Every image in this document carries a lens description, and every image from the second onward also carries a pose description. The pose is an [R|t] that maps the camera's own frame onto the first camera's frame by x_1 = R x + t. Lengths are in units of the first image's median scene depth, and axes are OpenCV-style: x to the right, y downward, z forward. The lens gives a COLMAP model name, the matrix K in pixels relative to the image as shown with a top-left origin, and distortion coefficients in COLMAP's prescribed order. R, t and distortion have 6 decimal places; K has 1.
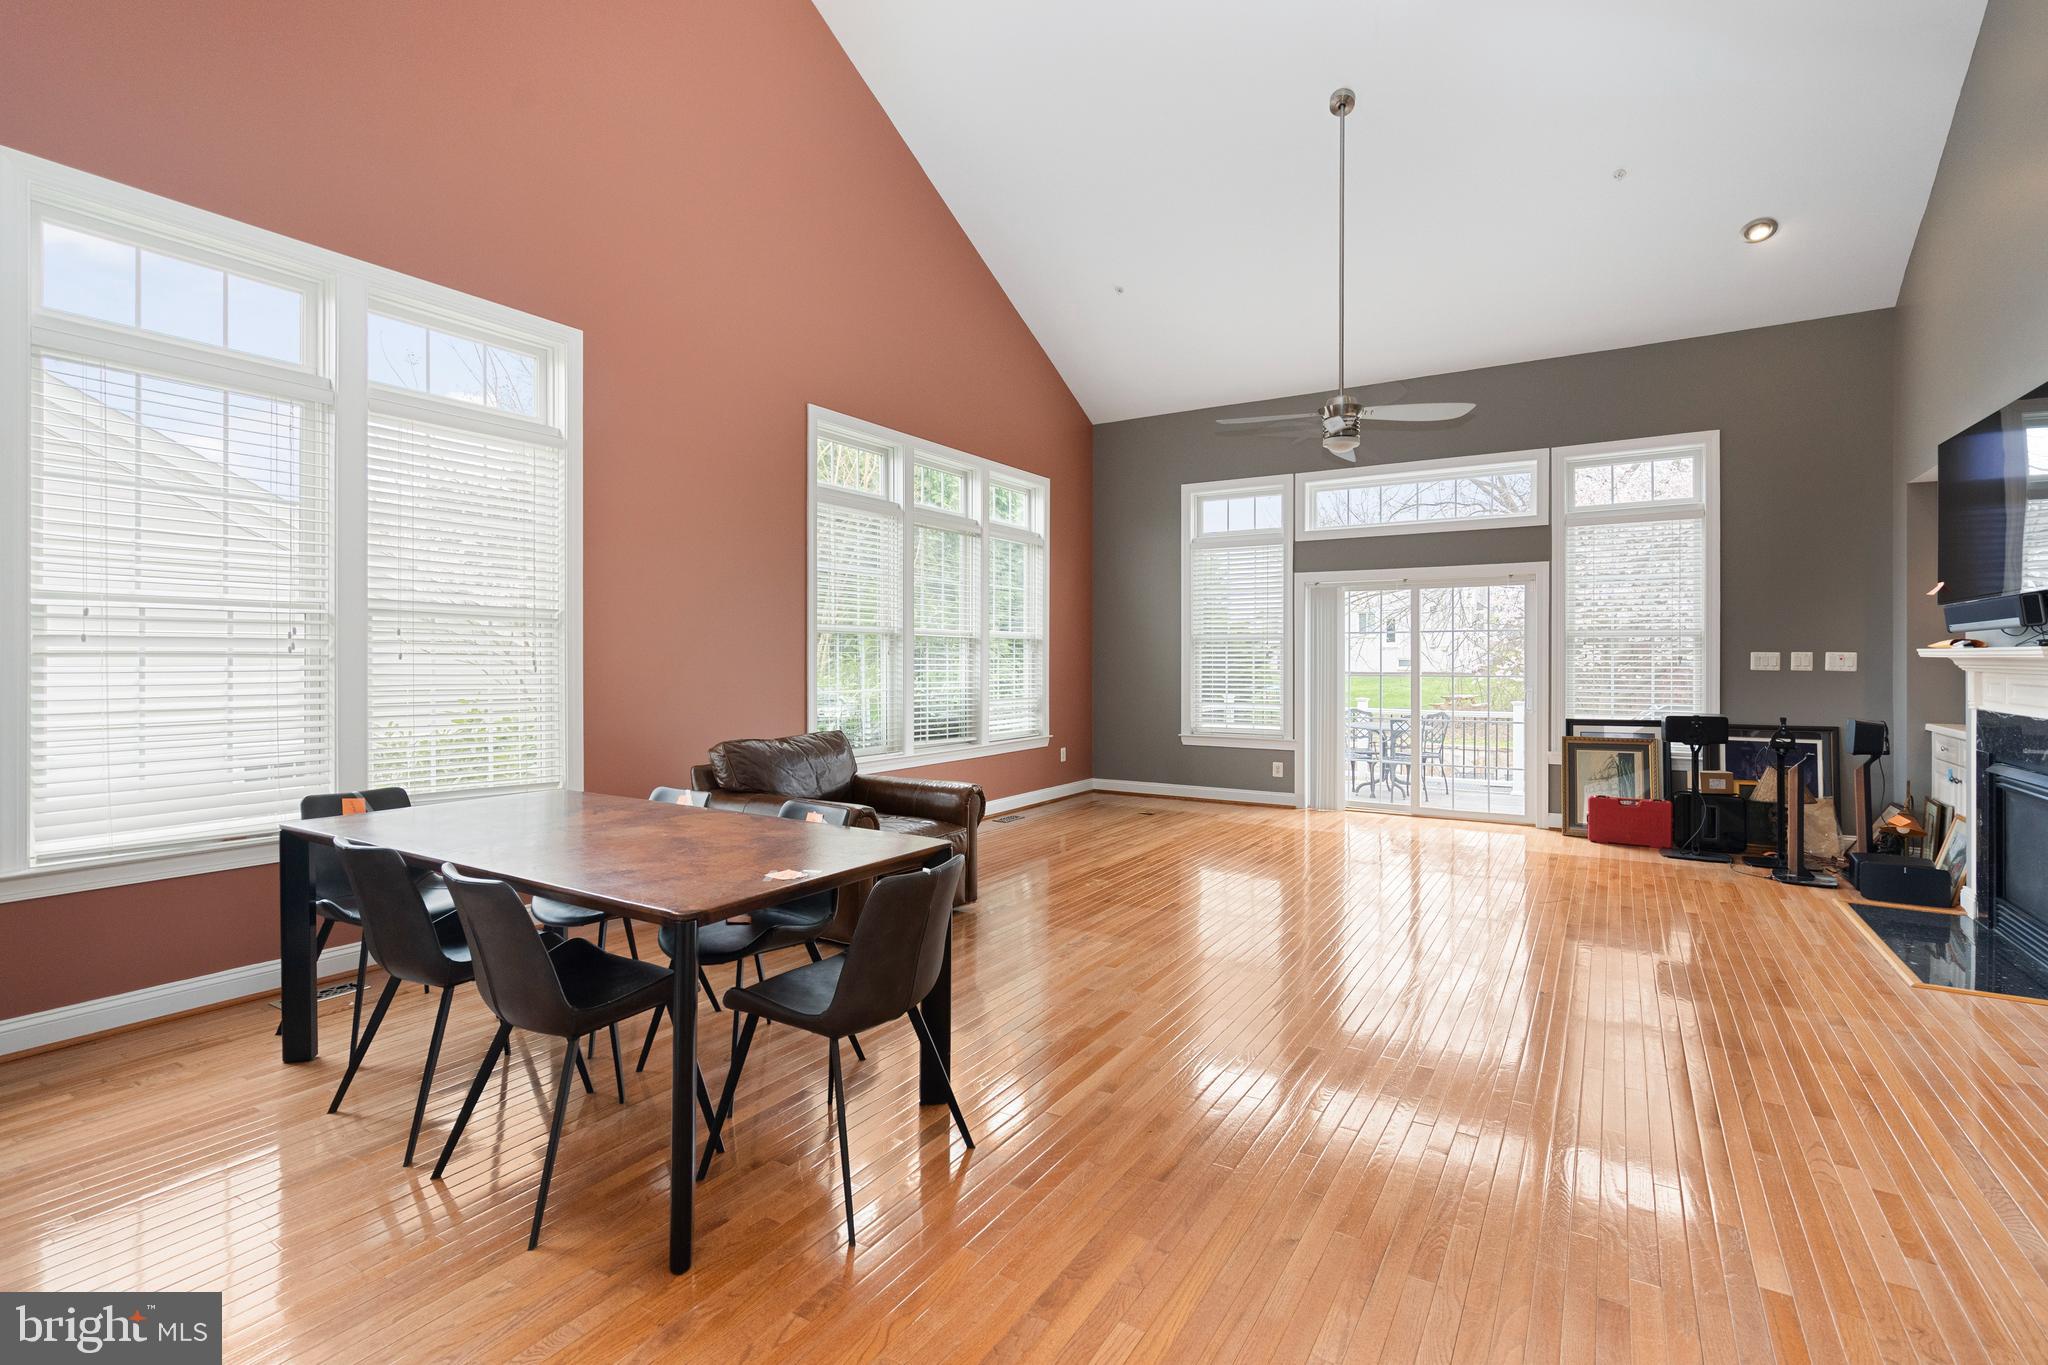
lens RADIAL K [[948.0, 0, 1028.1], [0, 948.0, 665.5], [0, 0, 1]] dist [-0.003549, 0.001946]
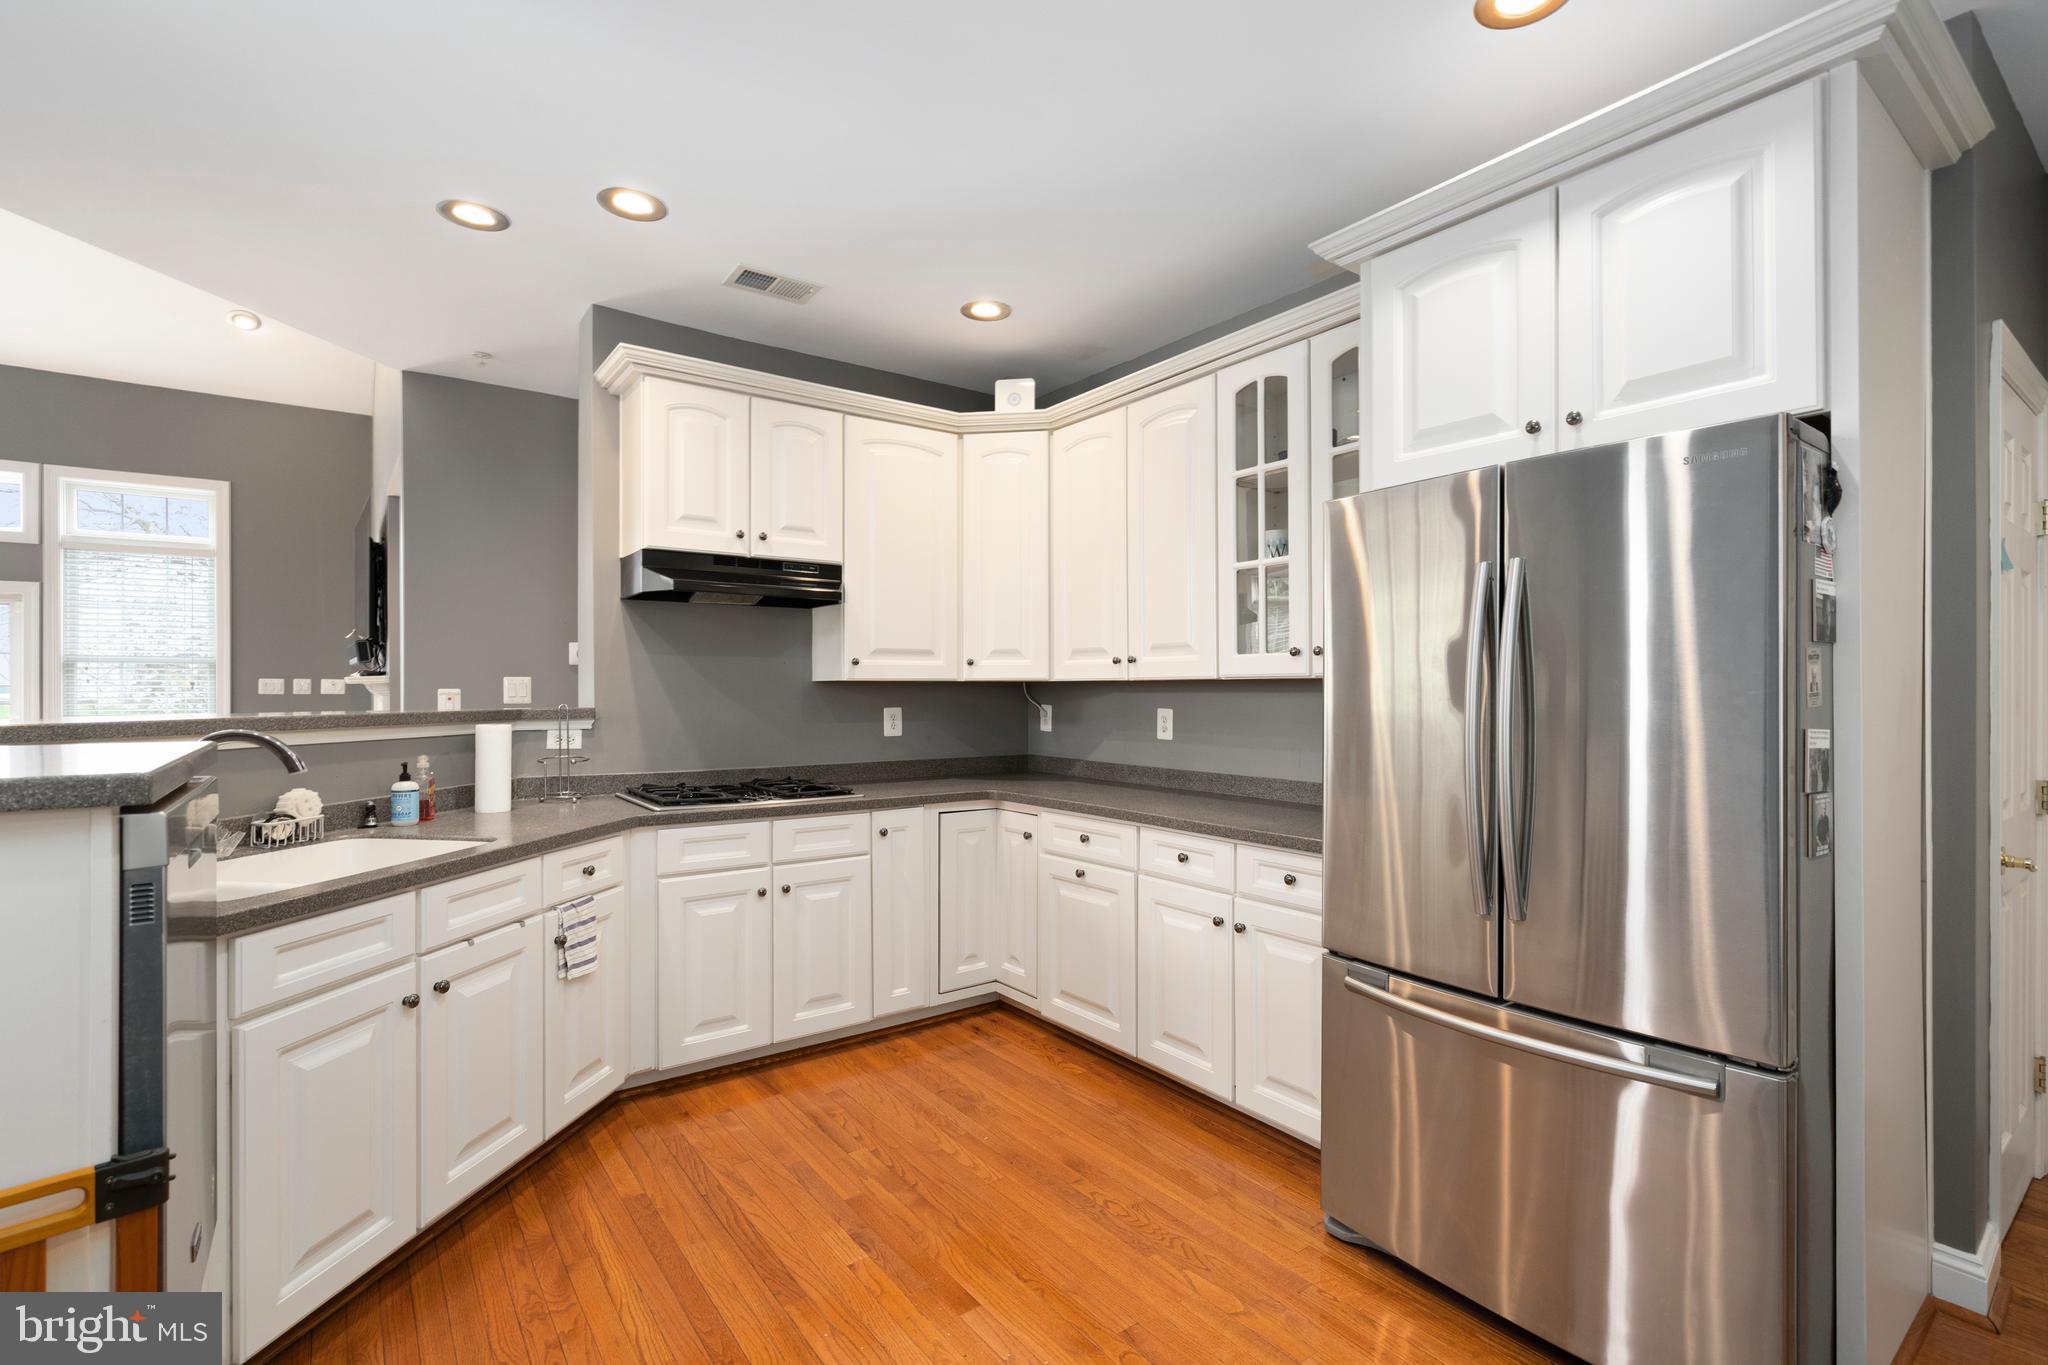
lens RADIAL K [[948.0, 0, 1011.4], [0, 948.0, 682.2], [0, 0, 1]] dist [-0.003549, 0.001946]
pose [[0.383619, 0.001801, 0.923490, 0.042312], [0.005124, 0.999979, -0.004079, -0.000097], [-0.923477, 0.006297, 0.383601, -0.266851]]
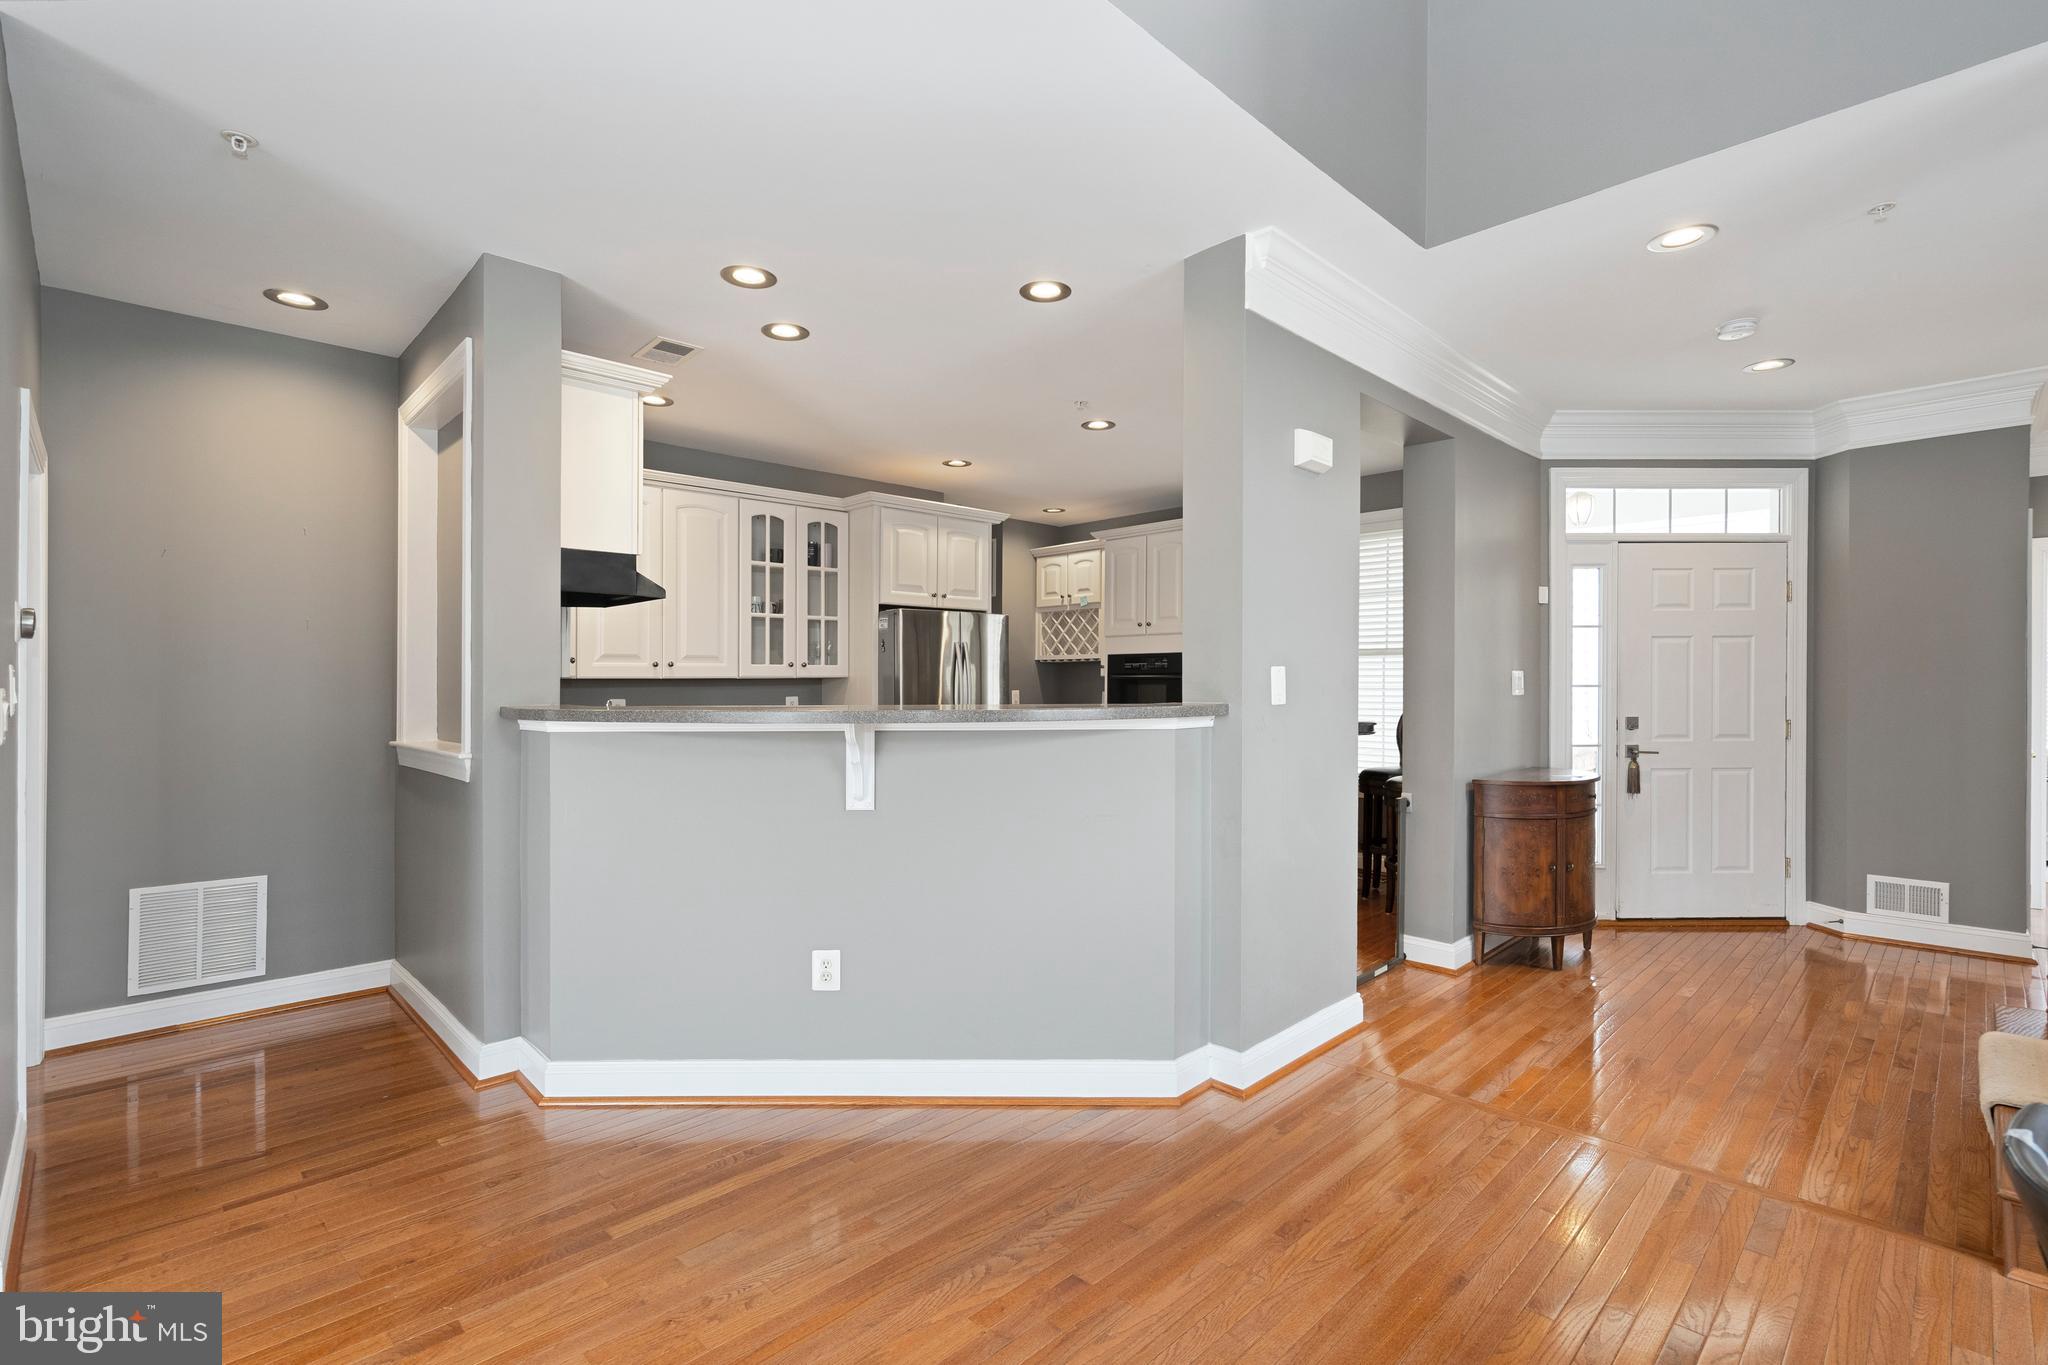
lens RADIAL K [[948.0, 0, 1025.0], [0, 948.0, 697.9], [0, 0, 1]] dist [-0.003549, 0.001946]
pose [[-0.969754, -0.006805, 0.243988, 0.077618], [-0.001853, 0.999788, 0.020522, -0.002744], [-0.244076, 0.019449, -0.969561, 0.469763]]
